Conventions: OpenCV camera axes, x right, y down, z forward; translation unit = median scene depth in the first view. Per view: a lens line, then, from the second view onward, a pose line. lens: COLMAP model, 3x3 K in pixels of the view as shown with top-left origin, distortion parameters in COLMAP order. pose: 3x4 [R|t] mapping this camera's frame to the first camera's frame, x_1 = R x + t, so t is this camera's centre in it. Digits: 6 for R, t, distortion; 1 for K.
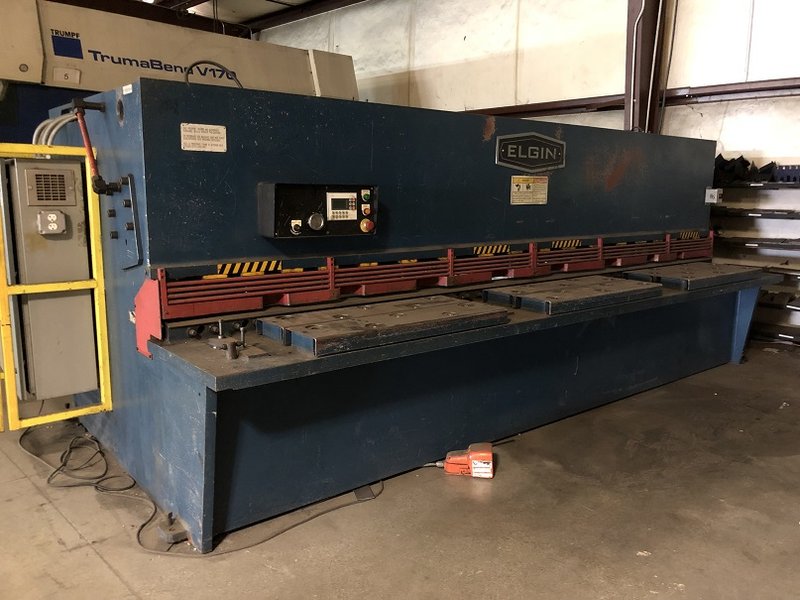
lens RADIAL K [[661.5, 0, 406.3], [0, 661.5, 299.9], [0, 0, 1]] dist [0.003438, 0.006640]
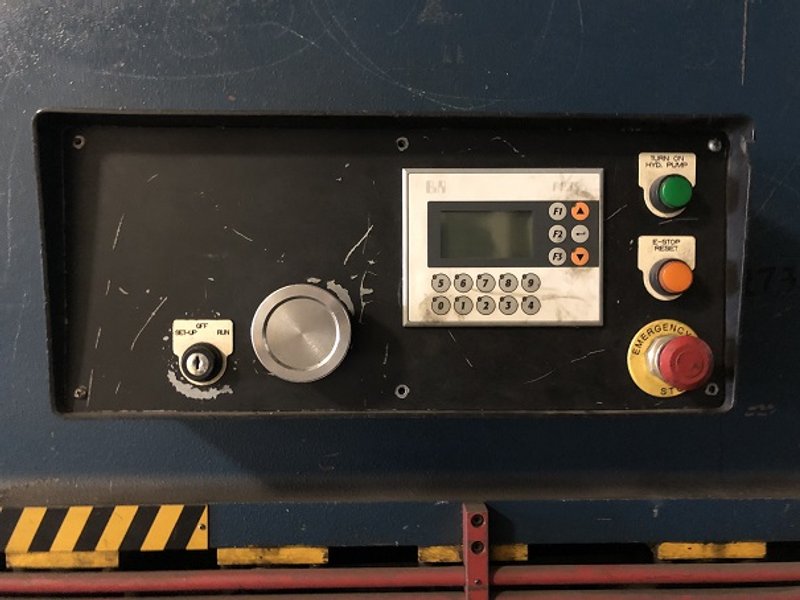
lens RADIAL K [[661.5, 0, 406.3], [0, 661.5, 299.9], [0, 0, 1]] dist [0.003438, 0.006640]
pose [[0.792883, 0.008331, -0.609317, -0.010134], [-0.090182, 0.990500, -0.103809, -0.106418], [0.602664, 0.137258, 0.786102, 0.844678]]
